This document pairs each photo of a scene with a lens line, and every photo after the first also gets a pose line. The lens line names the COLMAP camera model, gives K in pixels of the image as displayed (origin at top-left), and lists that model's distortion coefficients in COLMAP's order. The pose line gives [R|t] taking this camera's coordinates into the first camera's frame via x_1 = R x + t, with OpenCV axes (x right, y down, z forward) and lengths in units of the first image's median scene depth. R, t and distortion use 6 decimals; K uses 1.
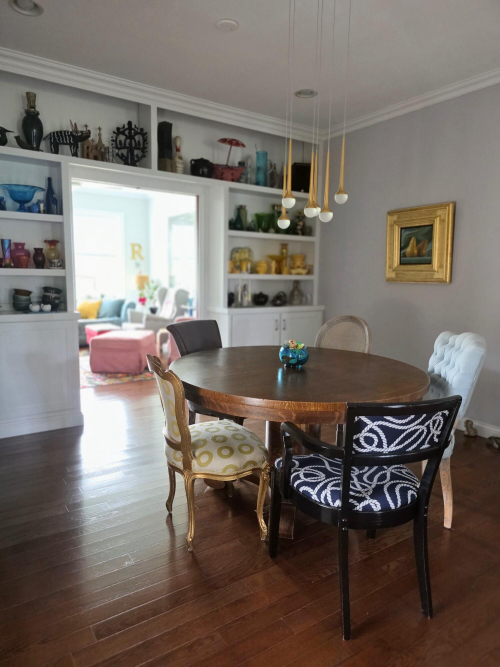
lens RADIAL K [[451.6, 0, 250.0], [0, 451.6, 333.5], [0, 0, 1]] dist [0.031486, -0.029323]
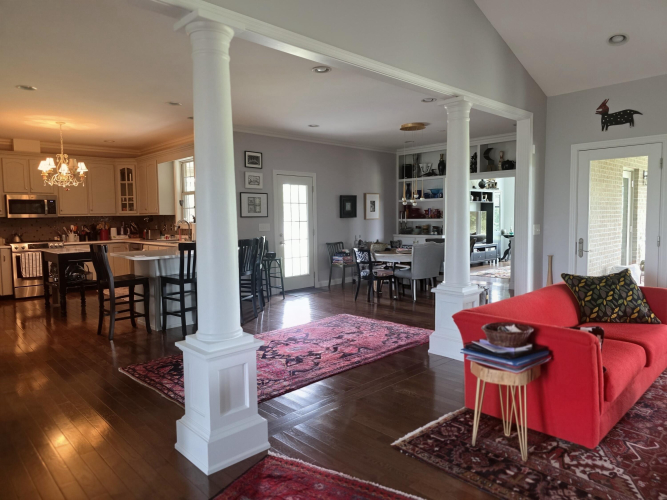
lens RADIAL K [[442.8, 0, 334.5], [0, 442.8, 248.1], [0, 0, 1]] dist [0.019589, -0.003849]
pose [[0.180042, 0.053391, -0.982209, 1.794636], [-0.109198, 0.993439, 0.033985, 0.006998], [0.977579, 0.101137, 0.184691, -0.047306]]
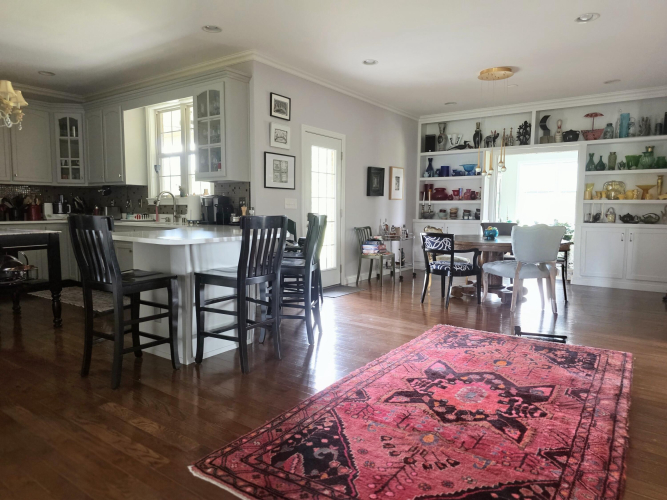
lens RADIAL K [[447.6, 0, 328.7], [0, 447.6, 251.1], [0, 0, 1]] dist [0.031156, -0.018608]
pose [[0.347313, 0.076899, -0.934591, 1.229777], [-0.119795, 0.992105, 0.037113, 0.095178], [0.930066, 0.099069, 0.353783, -0.362254]]
